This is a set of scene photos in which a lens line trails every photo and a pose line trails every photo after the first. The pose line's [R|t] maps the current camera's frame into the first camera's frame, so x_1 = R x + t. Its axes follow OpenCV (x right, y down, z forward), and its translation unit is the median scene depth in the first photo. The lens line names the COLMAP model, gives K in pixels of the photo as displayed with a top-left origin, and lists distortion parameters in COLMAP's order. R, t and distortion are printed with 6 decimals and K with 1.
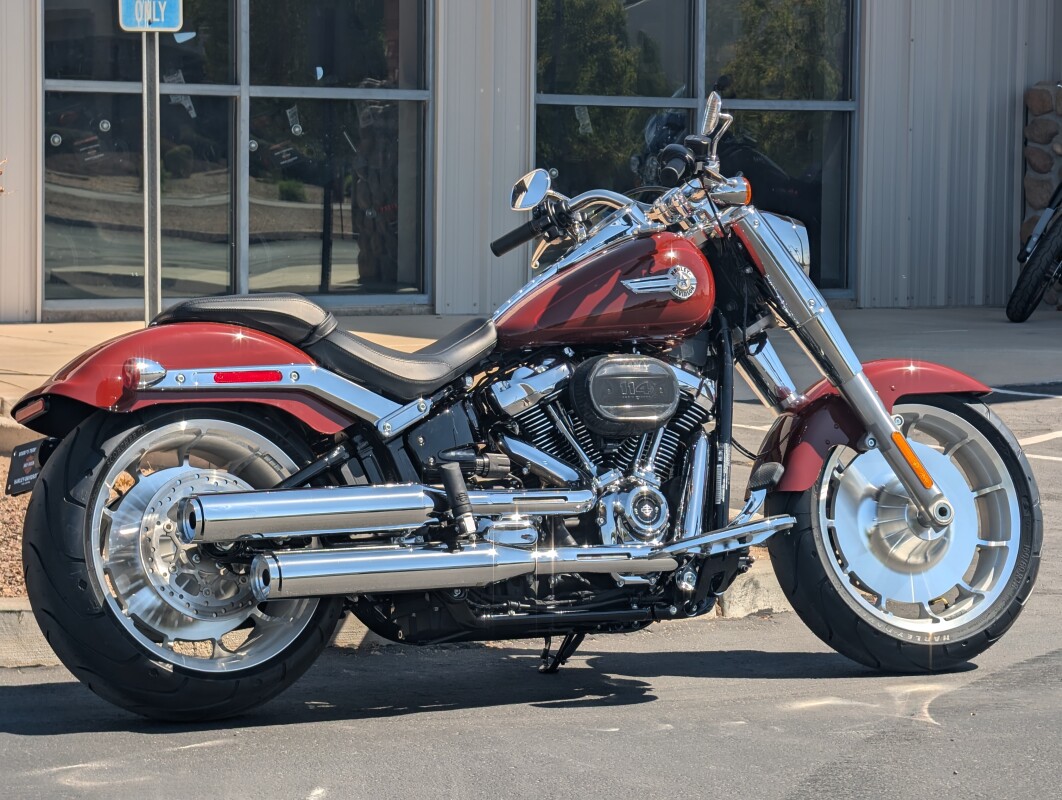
lens RADIAL K [[4157.4, 0, 494.1], [0, 4157.4, 426.7], [0, 0, 1]] dist [0.296020, -0.699128]
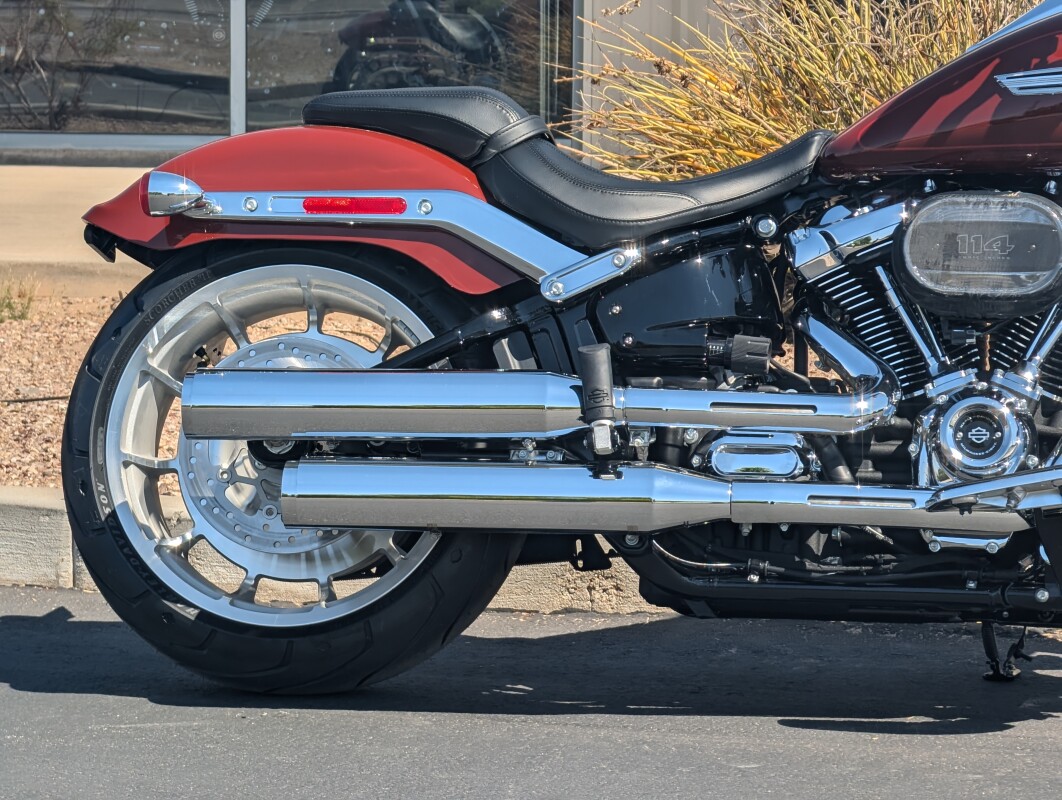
lens RADIAL K [[4157.4, 0, 494.1], [0, 4157.4, 426.7], [0, 0, 1]] dist [0.296020, -0.699128]
pose [[0.791830, 0.055544, -0.608210, 0.367690], [-0.041853, 0.998450, 0.036694, -0.001603], [0.609306, -0.003599, 0.792927, 0.448164]]
